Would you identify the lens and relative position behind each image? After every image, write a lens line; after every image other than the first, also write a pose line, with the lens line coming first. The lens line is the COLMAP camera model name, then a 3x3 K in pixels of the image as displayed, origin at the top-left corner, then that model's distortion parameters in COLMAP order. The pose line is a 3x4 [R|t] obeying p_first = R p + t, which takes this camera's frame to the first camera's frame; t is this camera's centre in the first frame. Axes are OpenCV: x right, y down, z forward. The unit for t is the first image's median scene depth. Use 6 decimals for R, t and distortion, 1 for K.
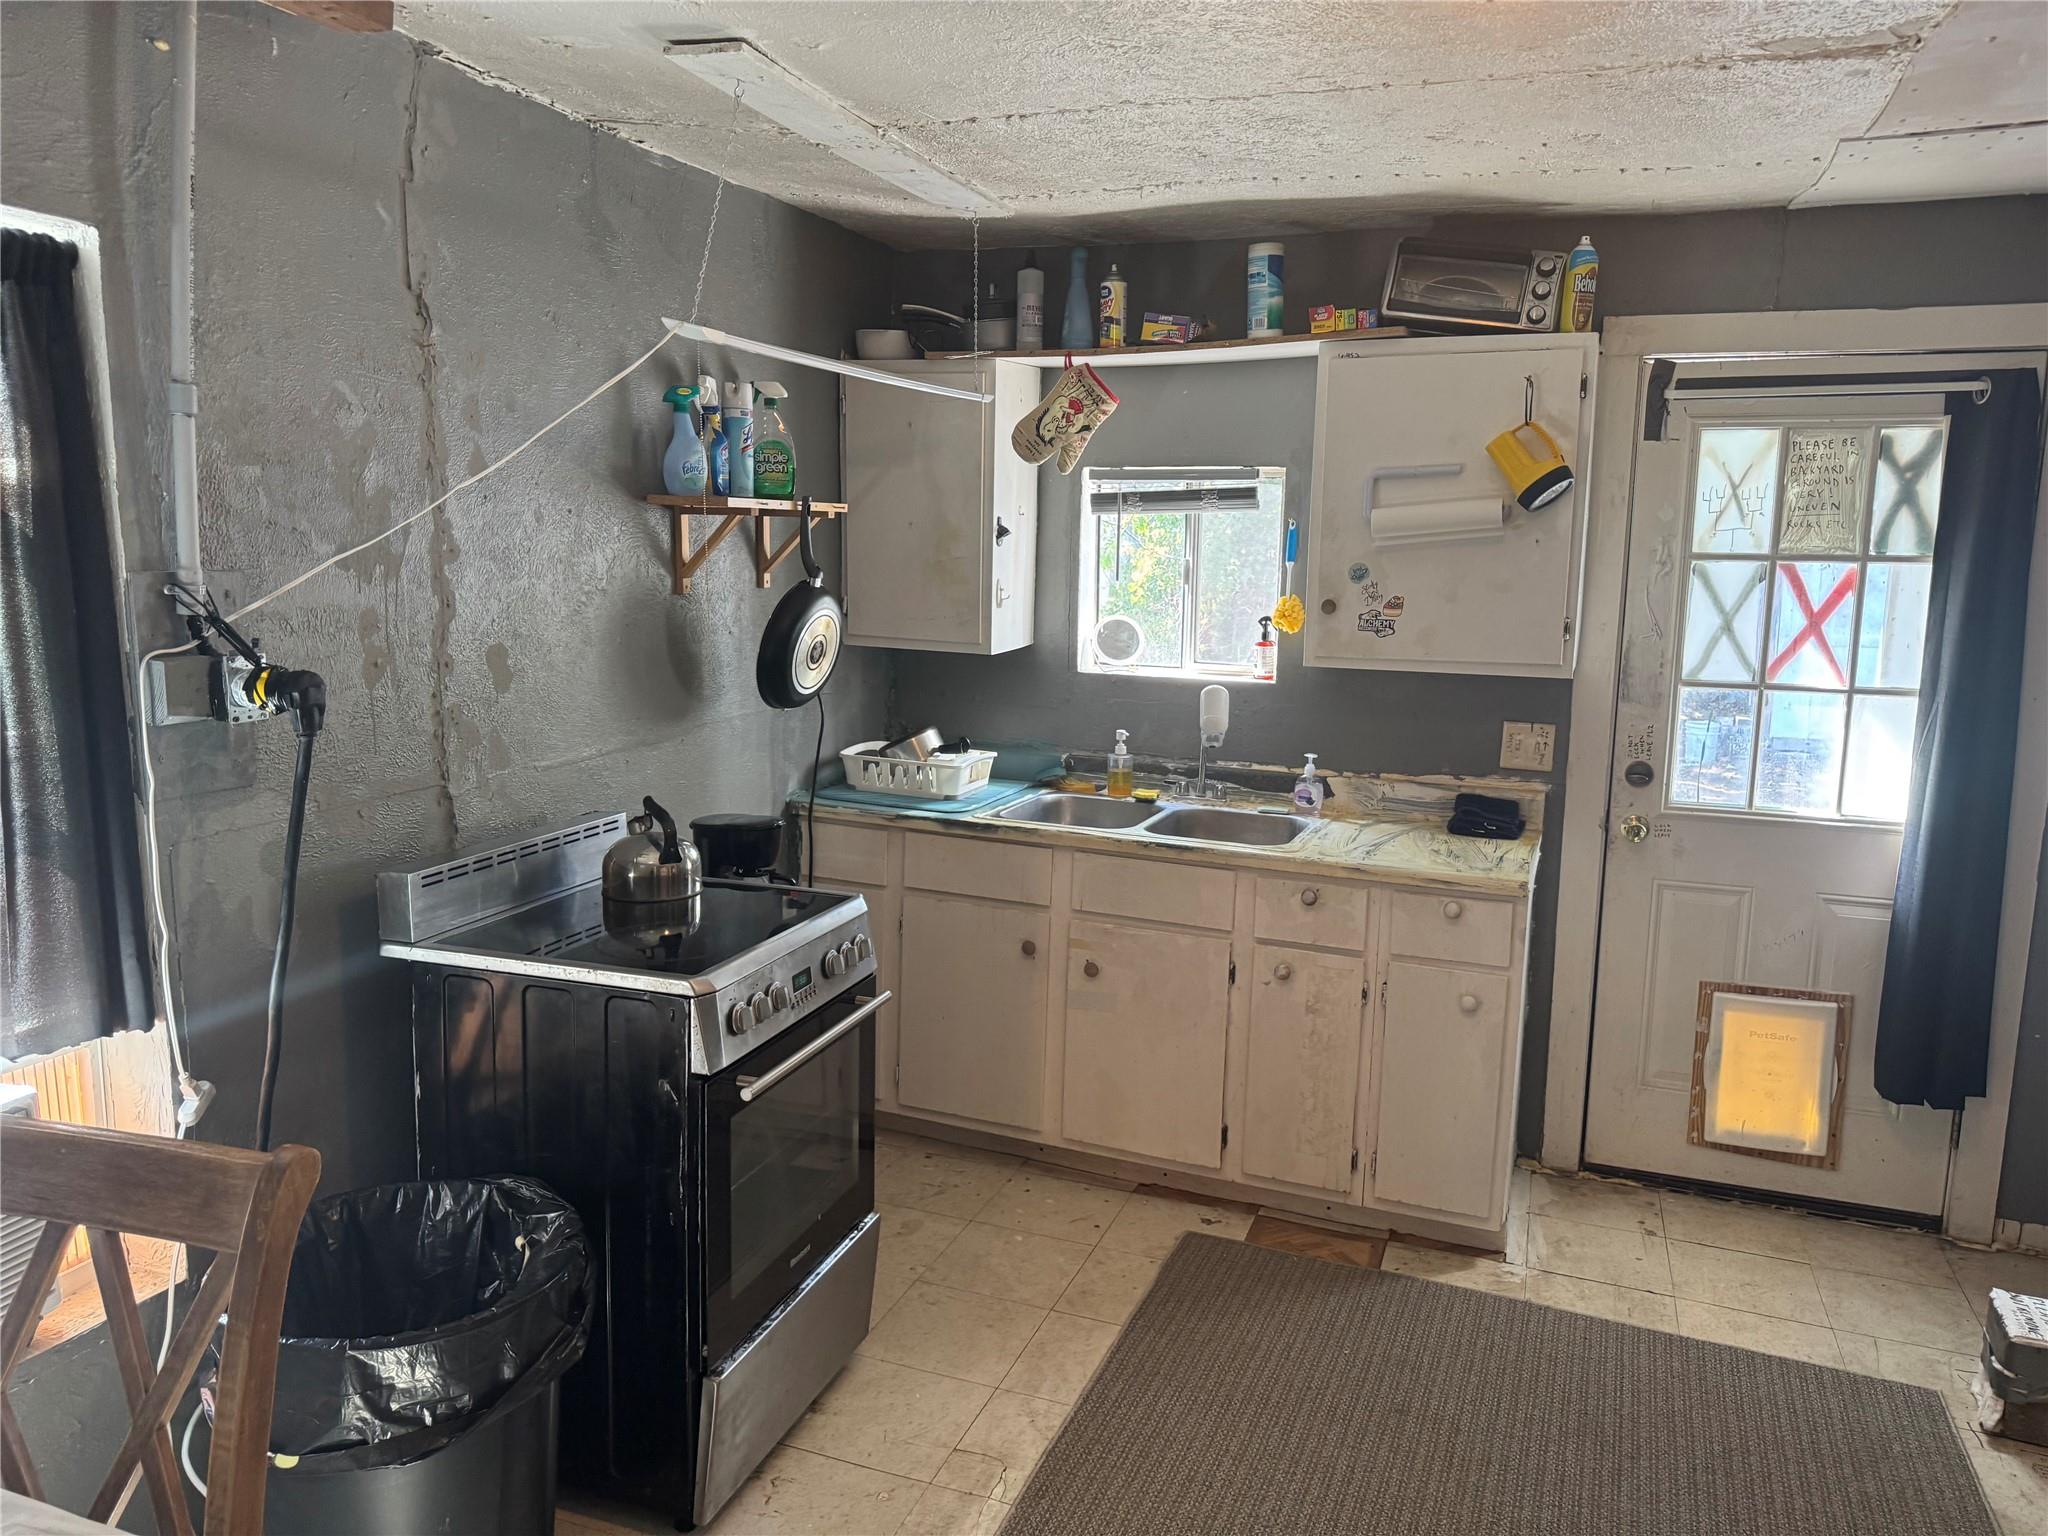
lens RADIAL K [[1430.4, 0, 1017.1], [0, 1430.4, 772.2], [0, 0, 1]] dist [0.112942, -0.128794]
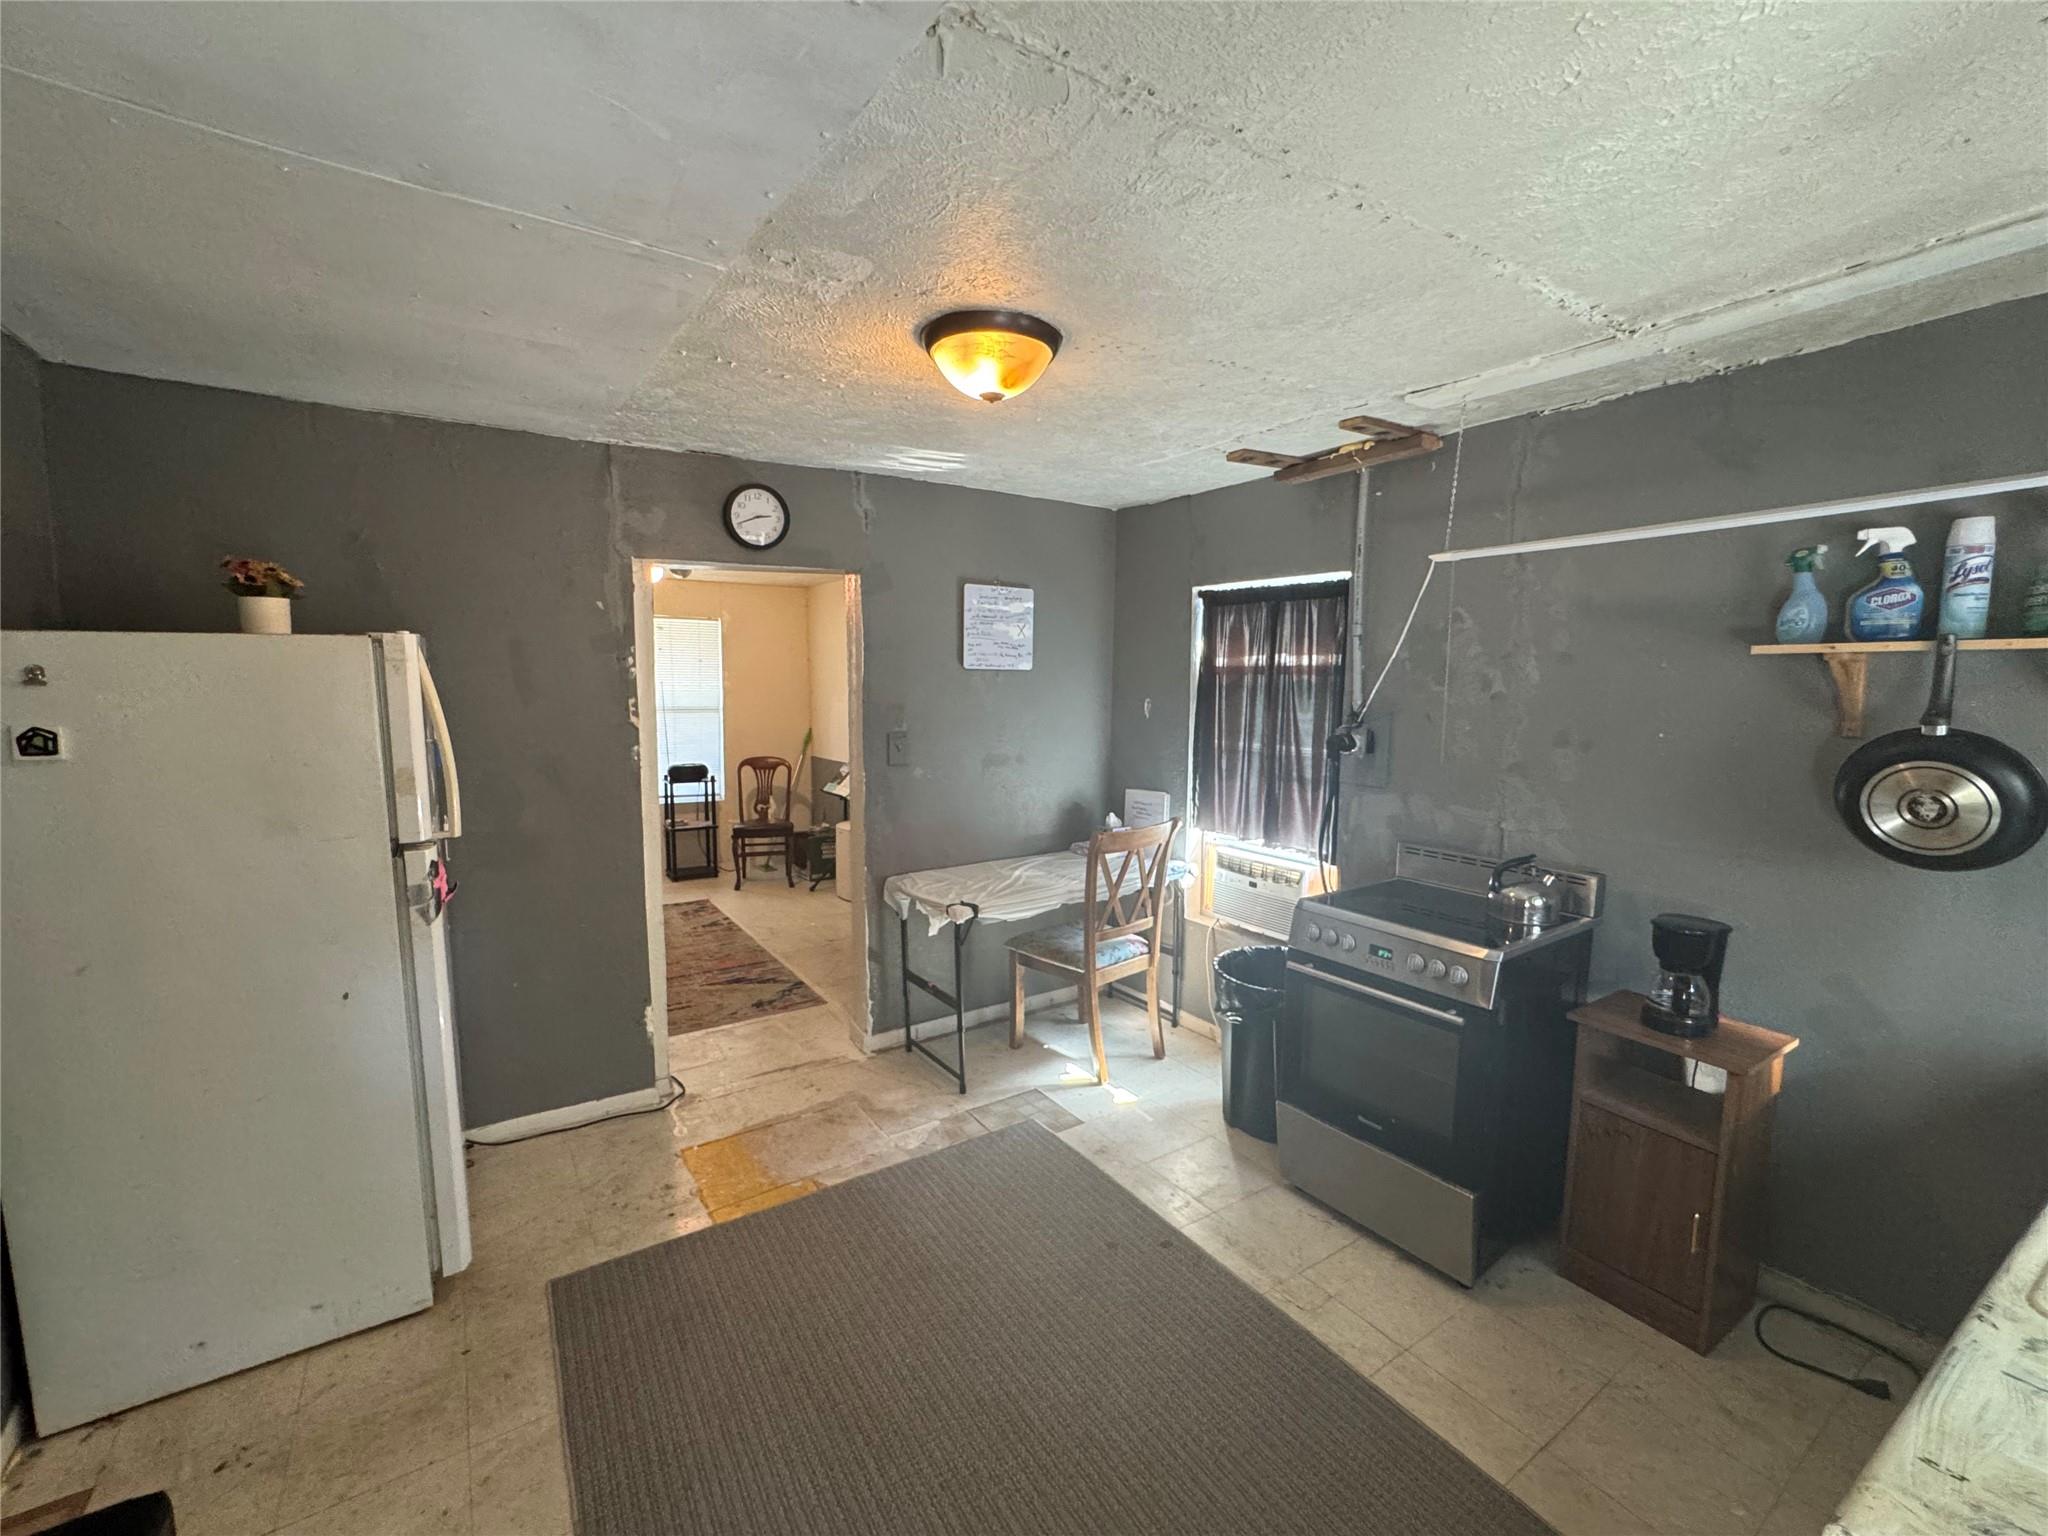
lens RADIAL K [[826.8, 0, 1028.4], [0, 826.8, 767.8], [0, 0, 1]] dist [0.000812, 0.000011]
pose [[-0.568518, 0.062318, -0.820307, 0.548274], [-0.151538, 0.972131, 0.178876, -0.106916], [0.808594, 0.226002, -0.543230, 0.765927]]
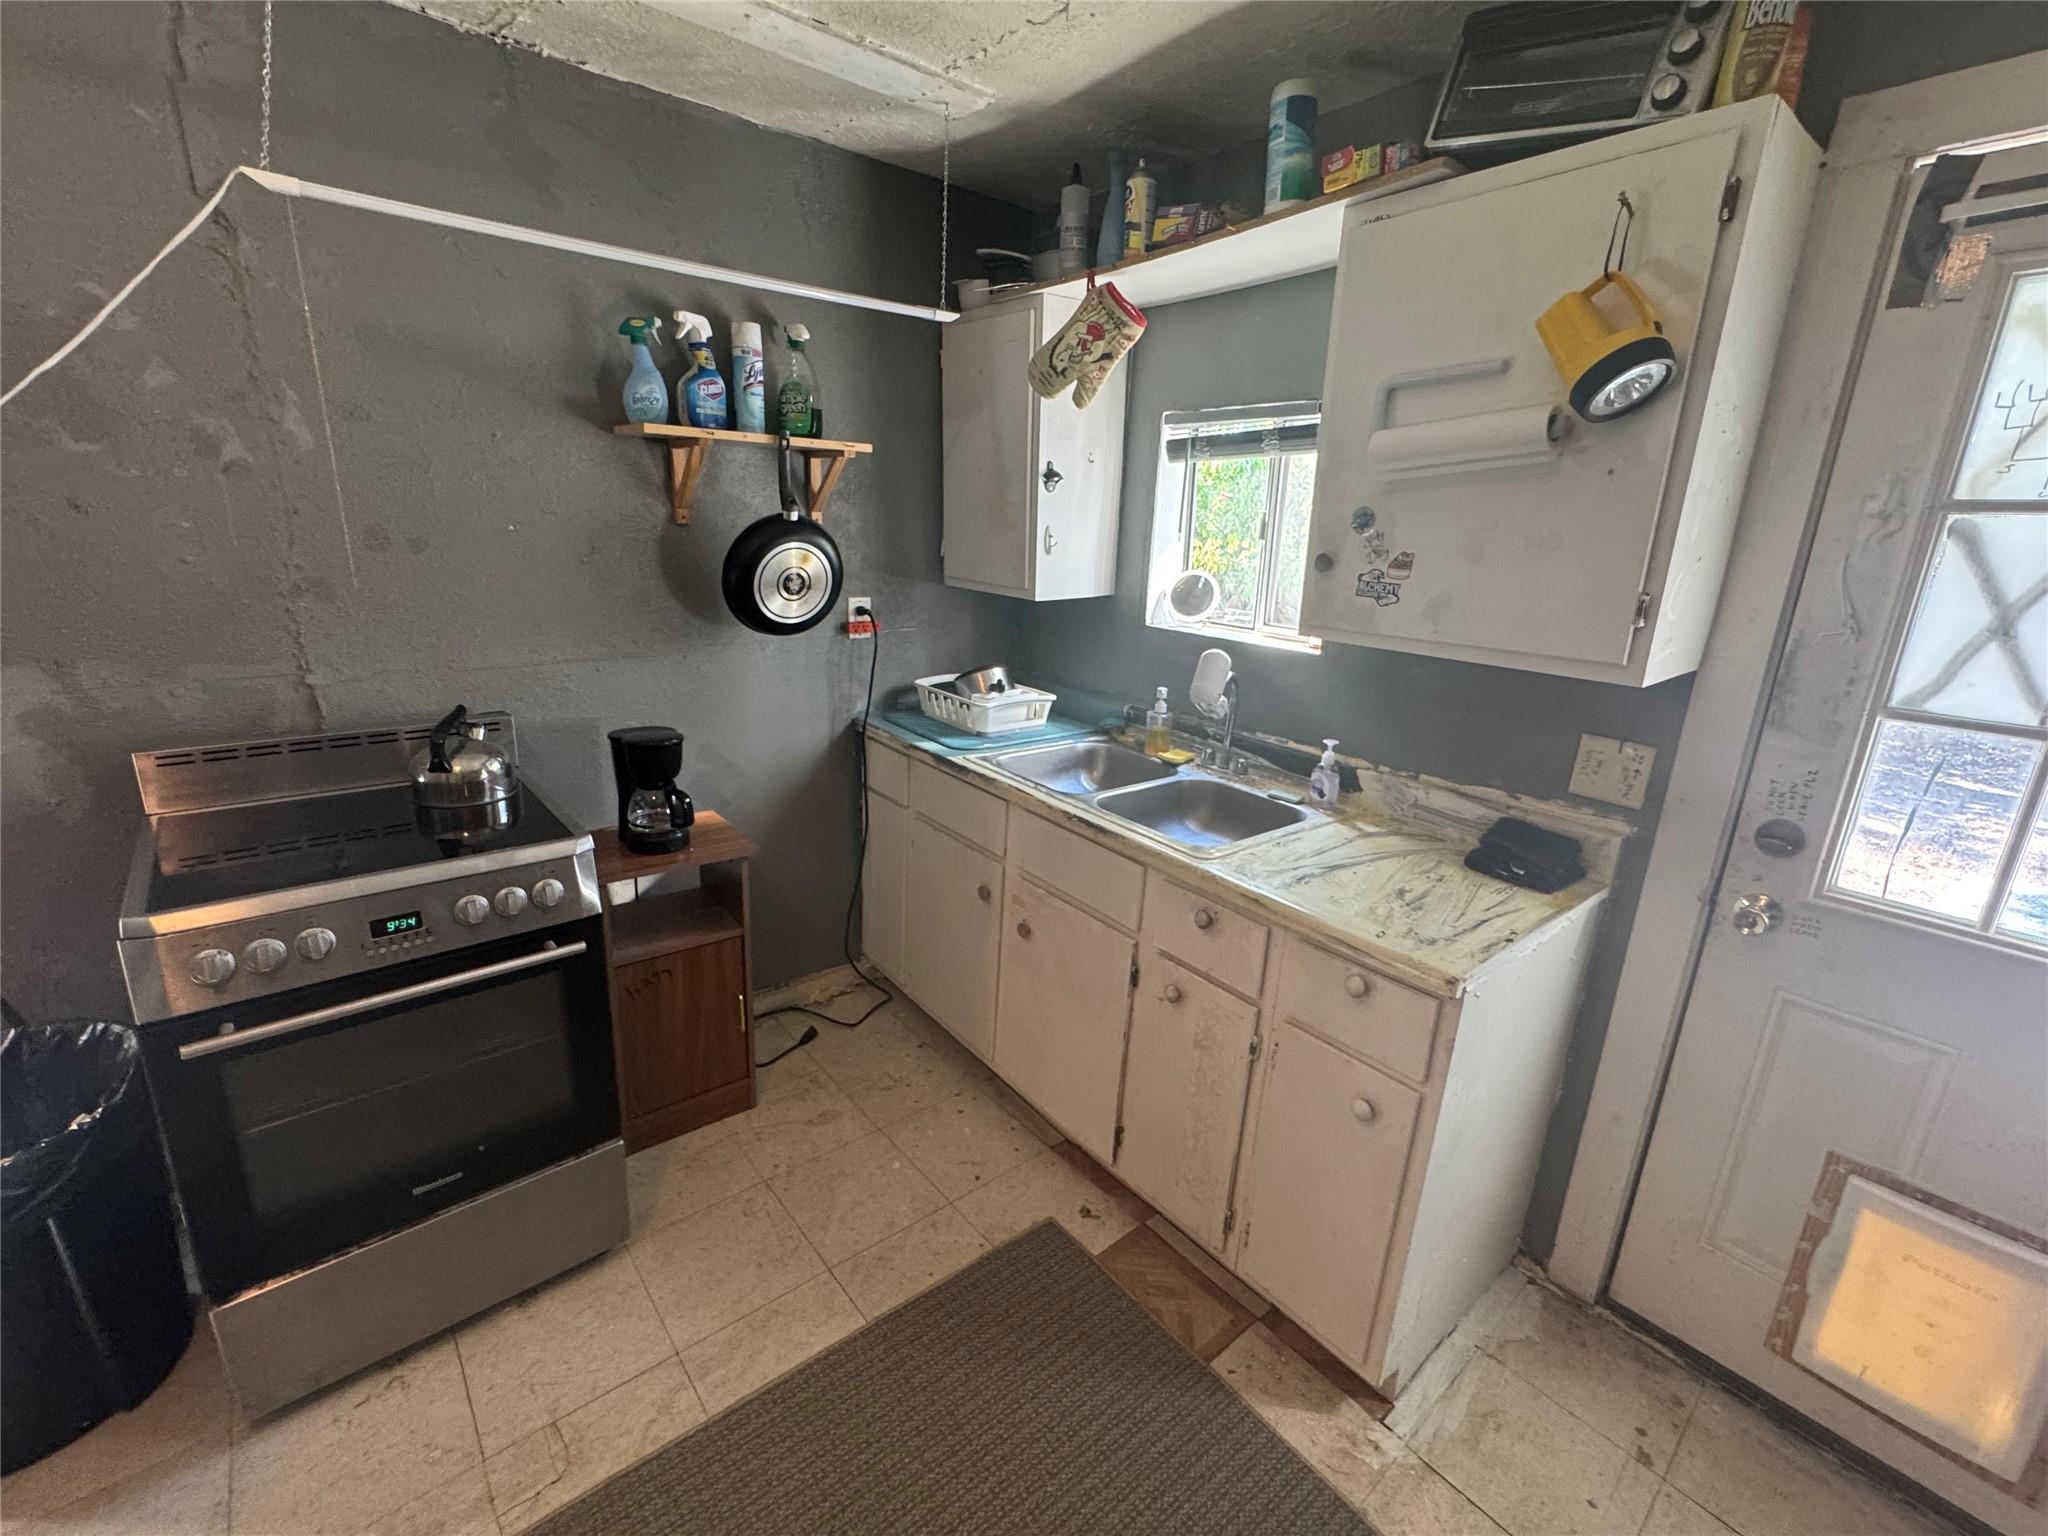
lens RADIAL K [[859.4, 0, 1024.0], [0, 859.4, 768.0], [0, 0, 1]] dist [-0.004033, 0.004128]
pose [[0.872146, 0.152768, -0.464783, 0.300235], [-0.103534, 0.986114, 0.129846, -0.046093], [0.478165, -0.065124, 0.875852, 0.481771]]
